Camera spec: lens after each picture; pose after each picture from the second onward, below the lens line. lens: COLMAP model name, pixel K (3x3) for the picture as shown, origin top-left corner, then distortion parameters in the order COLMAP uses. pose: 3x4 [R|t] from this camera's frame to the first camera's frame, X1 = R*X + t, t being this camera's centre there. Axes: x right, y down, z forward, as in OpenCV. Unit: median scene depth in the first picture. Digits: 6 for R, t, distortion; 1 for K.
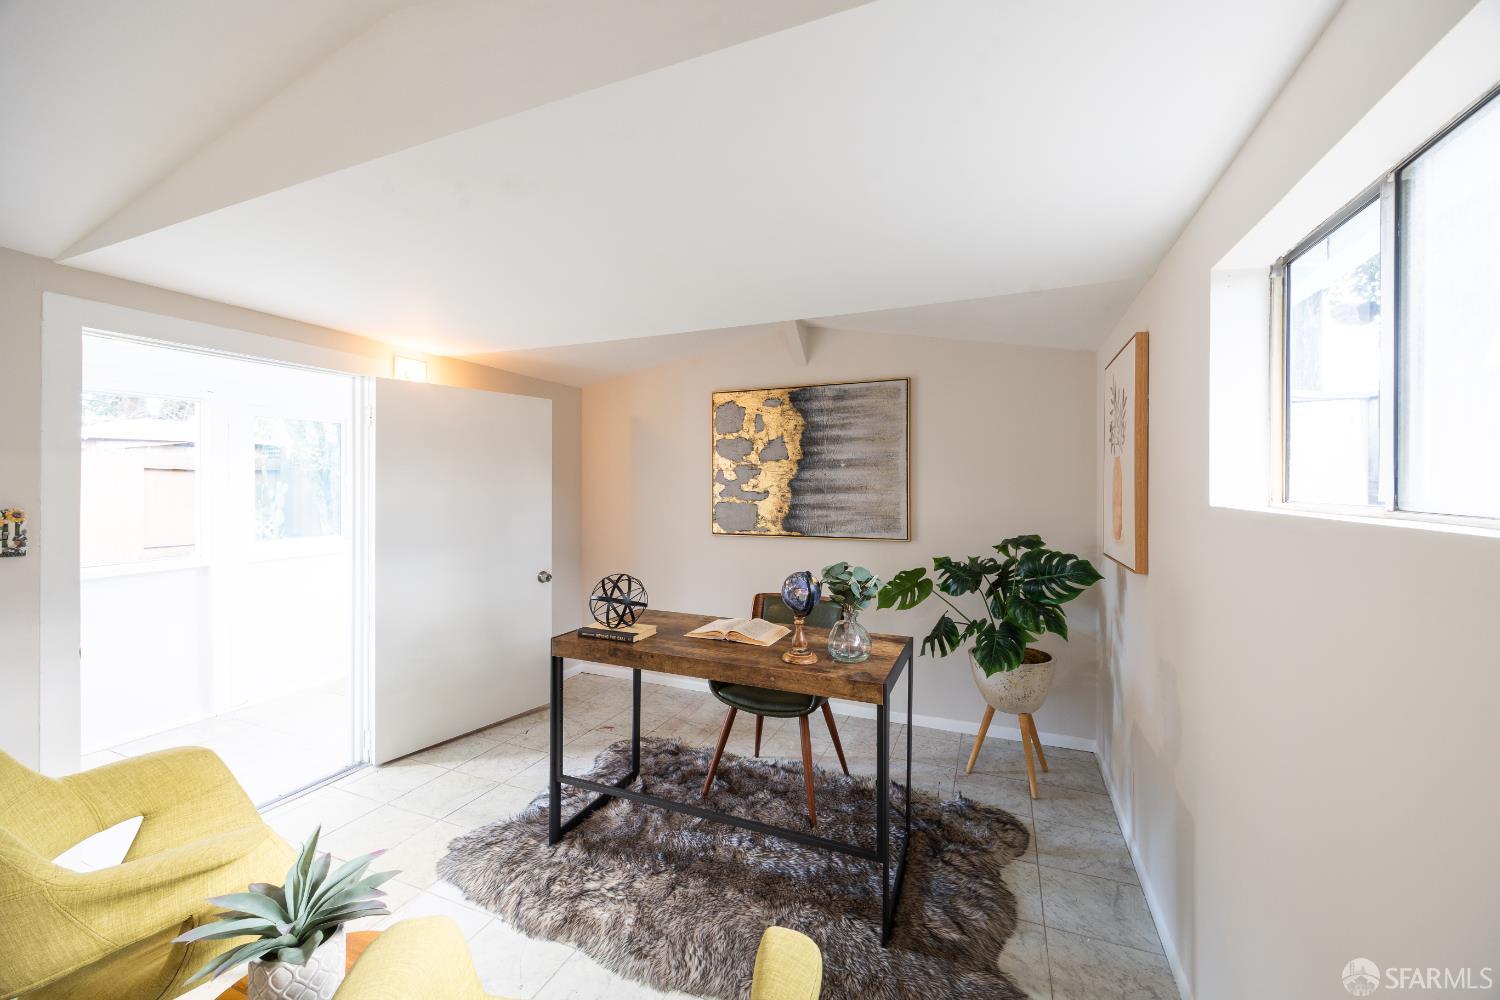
lens RADIAL K [[577.2, 0, 766.8], [0, 577.2, 488.6], [0, 0, 1]] dist [-0.000412, 0.000032]
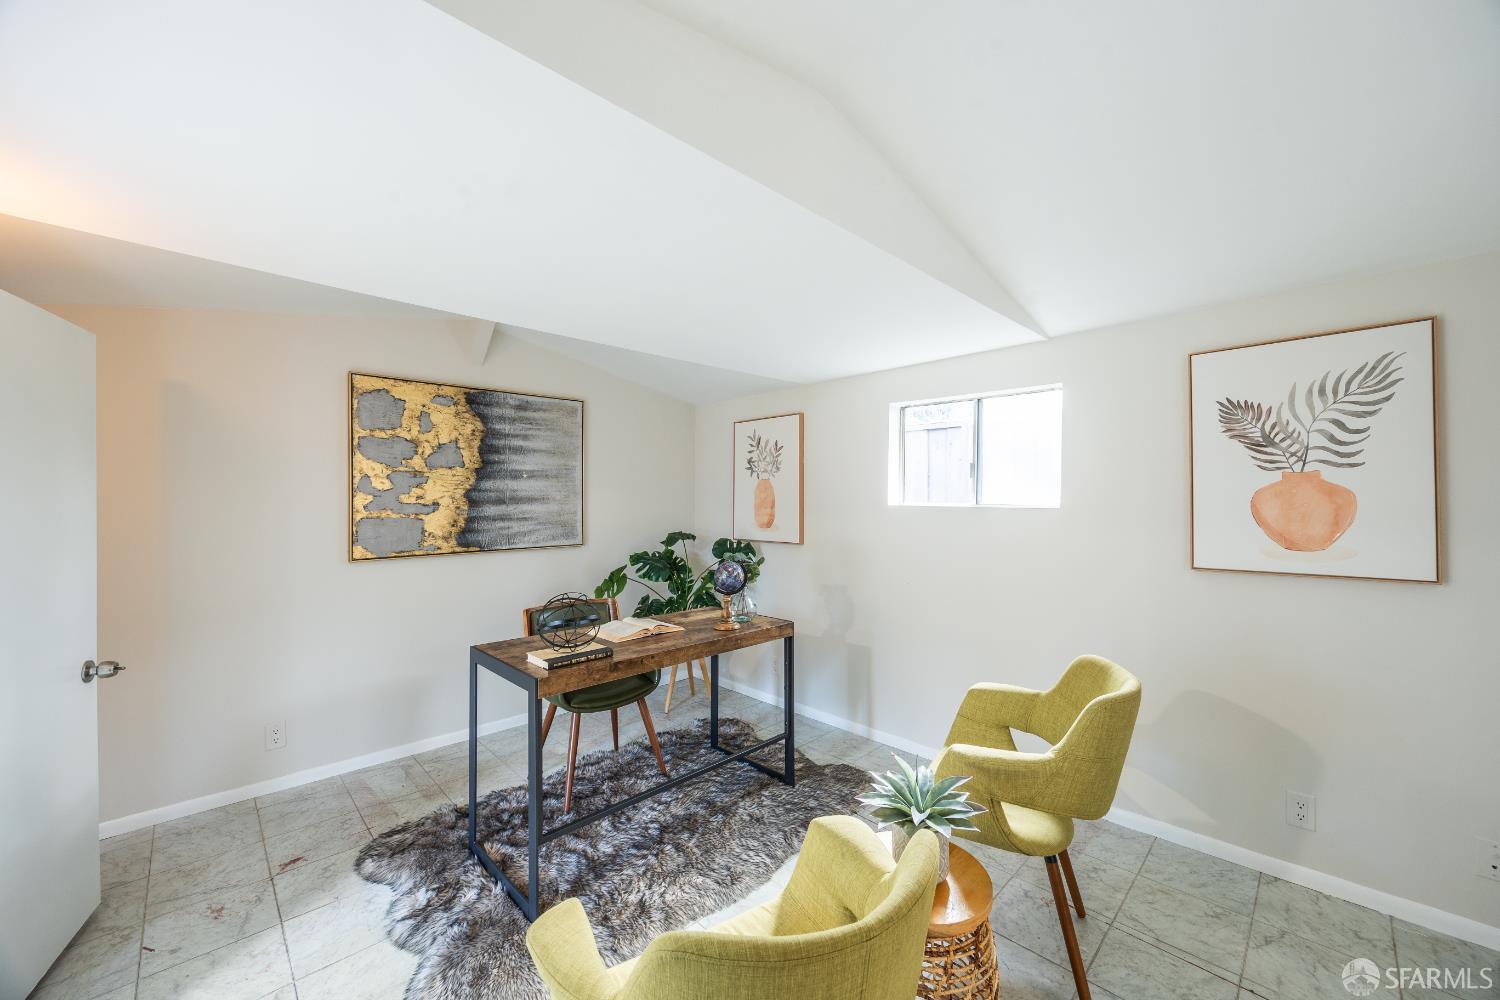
lens RADIAL K [[580.5, 0, 766.6], [0, 580.5, 502.7], [0, 0, 1]] dist [0.000254, 0.000157]
pose [[0.377787, -0.011906, 0.925816, -0.626373], [0.003287, 0.999928, 0.011518, -0.004296], [-0.925887, -0.001308, 0.377799, 0.224424]]
